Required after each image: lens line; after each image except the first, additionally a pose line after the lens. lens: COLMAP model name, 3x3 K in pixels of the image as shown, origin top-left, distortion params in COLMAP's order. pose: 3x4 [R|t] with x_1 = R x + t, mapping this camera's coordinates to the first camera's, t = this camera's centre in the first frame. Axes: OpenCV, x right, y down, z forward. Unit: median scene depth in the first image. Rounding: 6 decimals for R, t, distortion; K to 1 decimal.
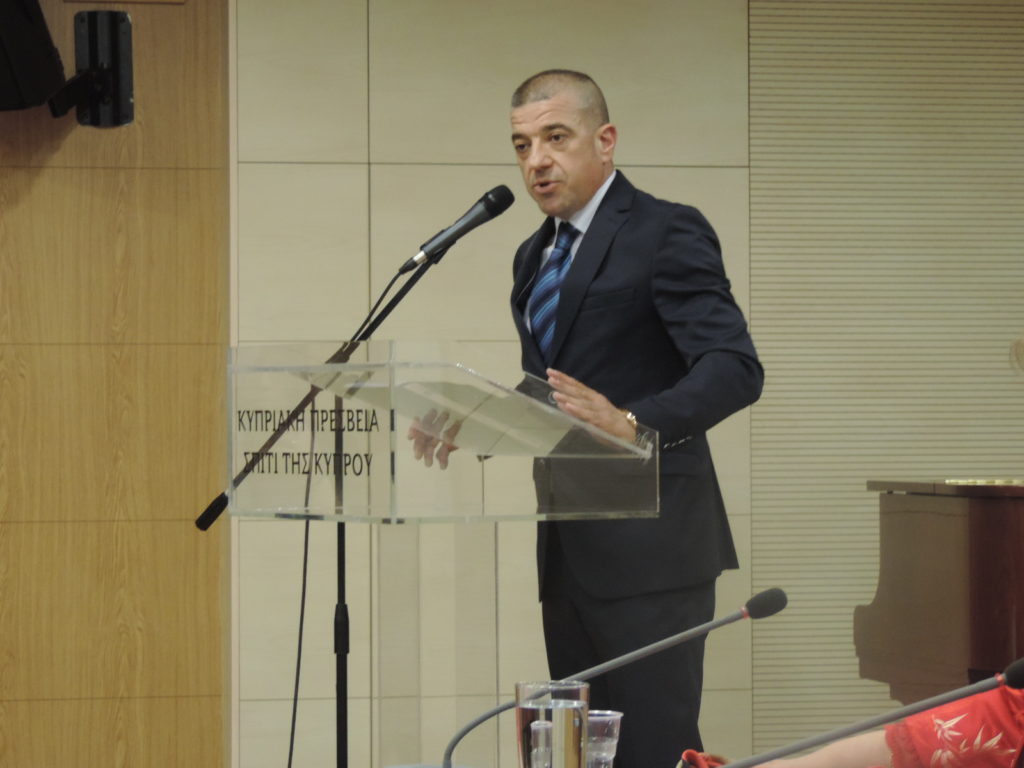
lens RADIAL K [[3526.0, 0, 512.1], [0, 3526.0, 383.8], [0, 0, 1]] dist [0.089012, 0.000000]
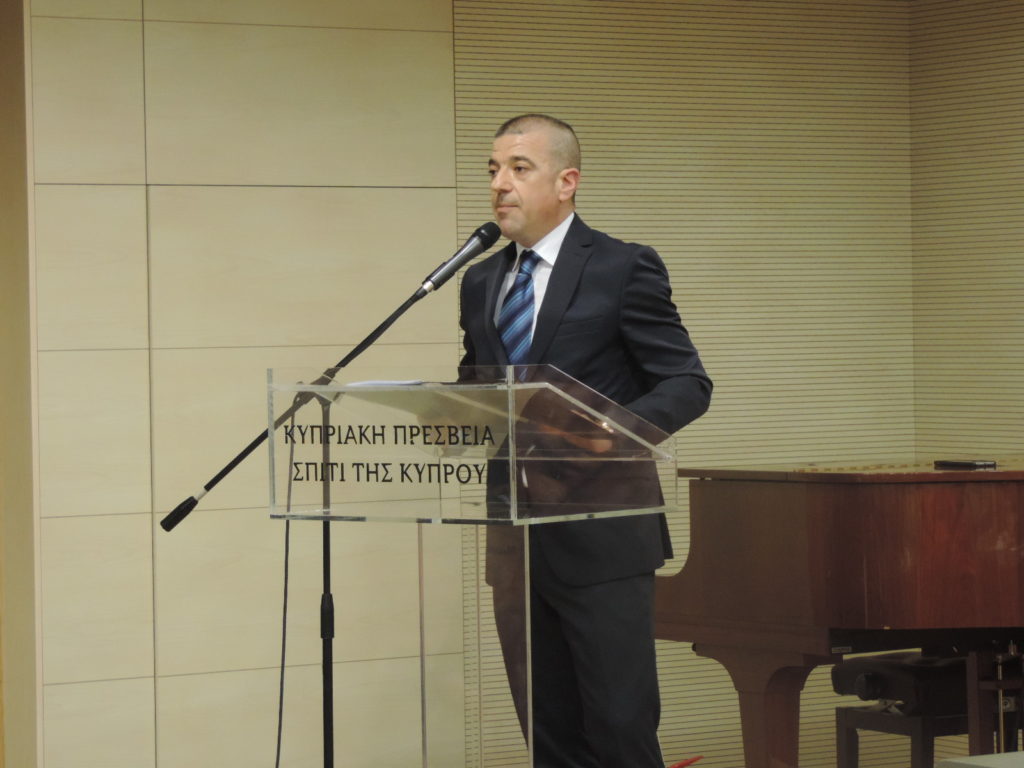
lens RADIAL K [[3526.0, 0, 513.0], [0, 3526.0, 385.0], [0, 0, 1]] dist [0.089012, 0.000000]
pose [[0.934523, -0.016423, 0.355524, -0.389435], [0.010312, 0.999765, 0.019075, -0.024661], [-0.355753, -0.014160, 0.934473, -0.067525]]
